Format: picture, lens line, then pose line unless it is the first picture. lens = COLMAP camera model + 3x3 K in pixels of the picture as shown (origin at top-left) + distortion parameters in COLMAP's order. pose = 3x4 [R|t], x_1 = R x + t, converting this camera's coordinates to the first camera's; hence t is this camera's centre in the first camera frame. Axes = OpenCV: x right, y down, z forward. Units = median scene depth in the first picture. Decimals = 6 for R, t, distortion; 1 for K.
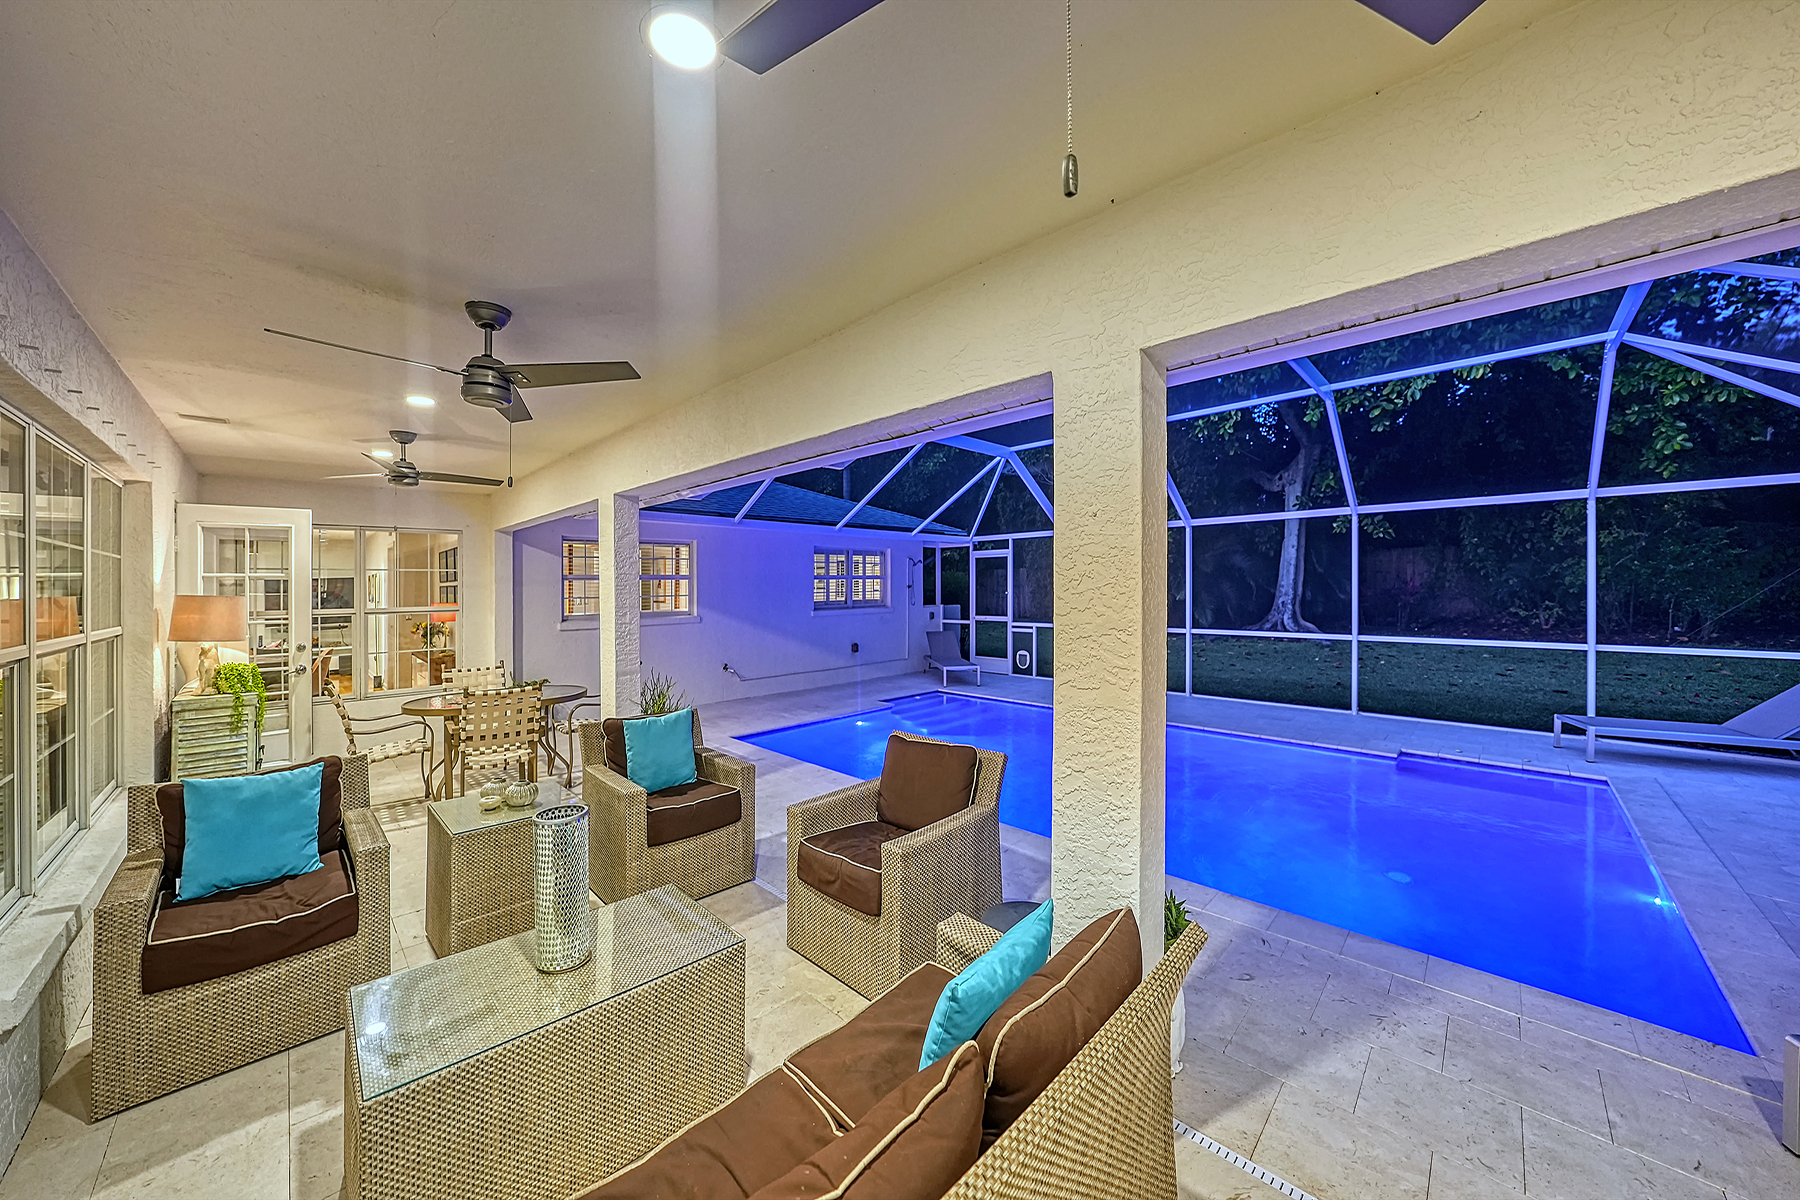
lens RADIAL K [[619.9, 0, 903.7], [0, 619.9, 588.4], [0, 0, 1]] dist [-0.010915, 0.001291]
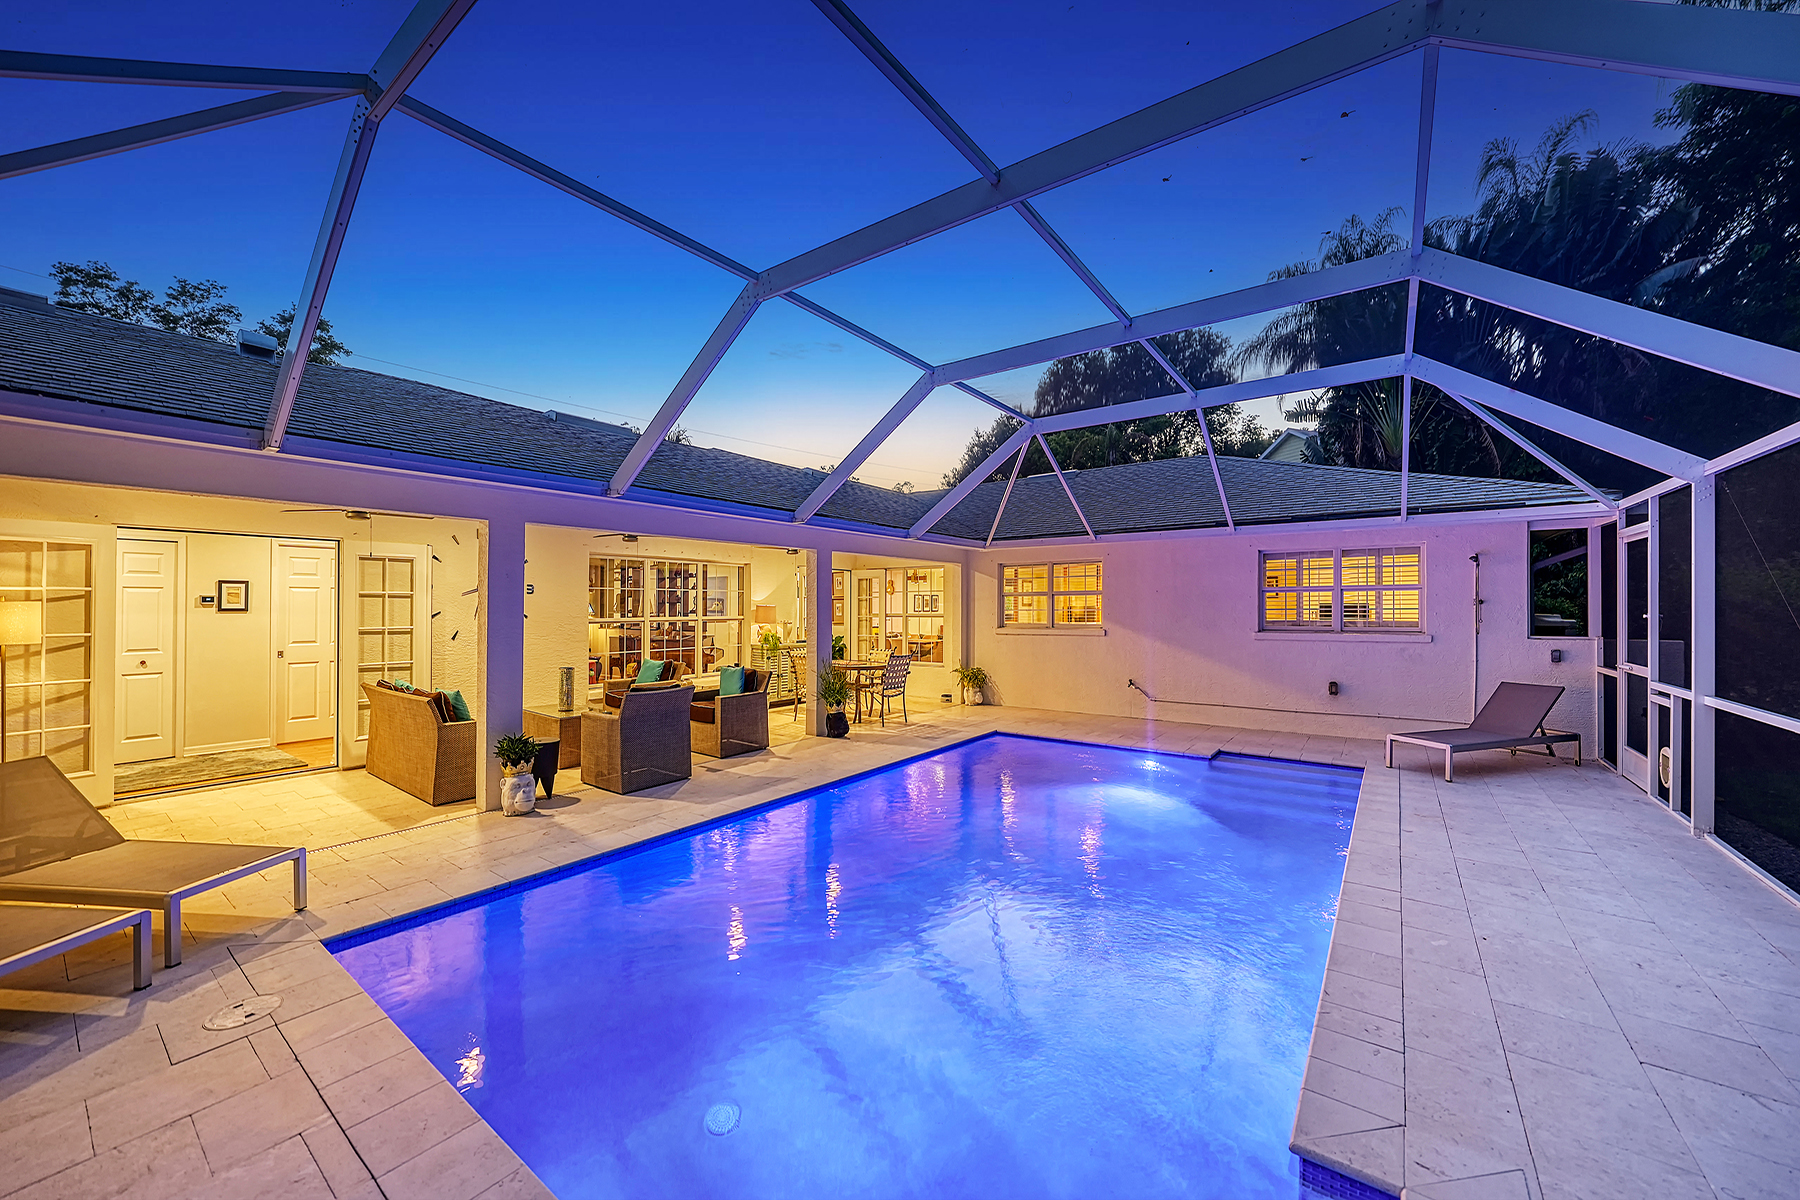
lens RADIAL K [[672.8, 0, 899.1], [0, 672.8, 599.9], [0, 0, 1]] dist [-0.000215, -0.000006]
pose [[0.157940, -0.000019, -0.987449, 0.569581], [-0.008161, 0.999966, -0.001324, 0.000162], [0.987415, 0.008268, 0.157935, 0.374635]]
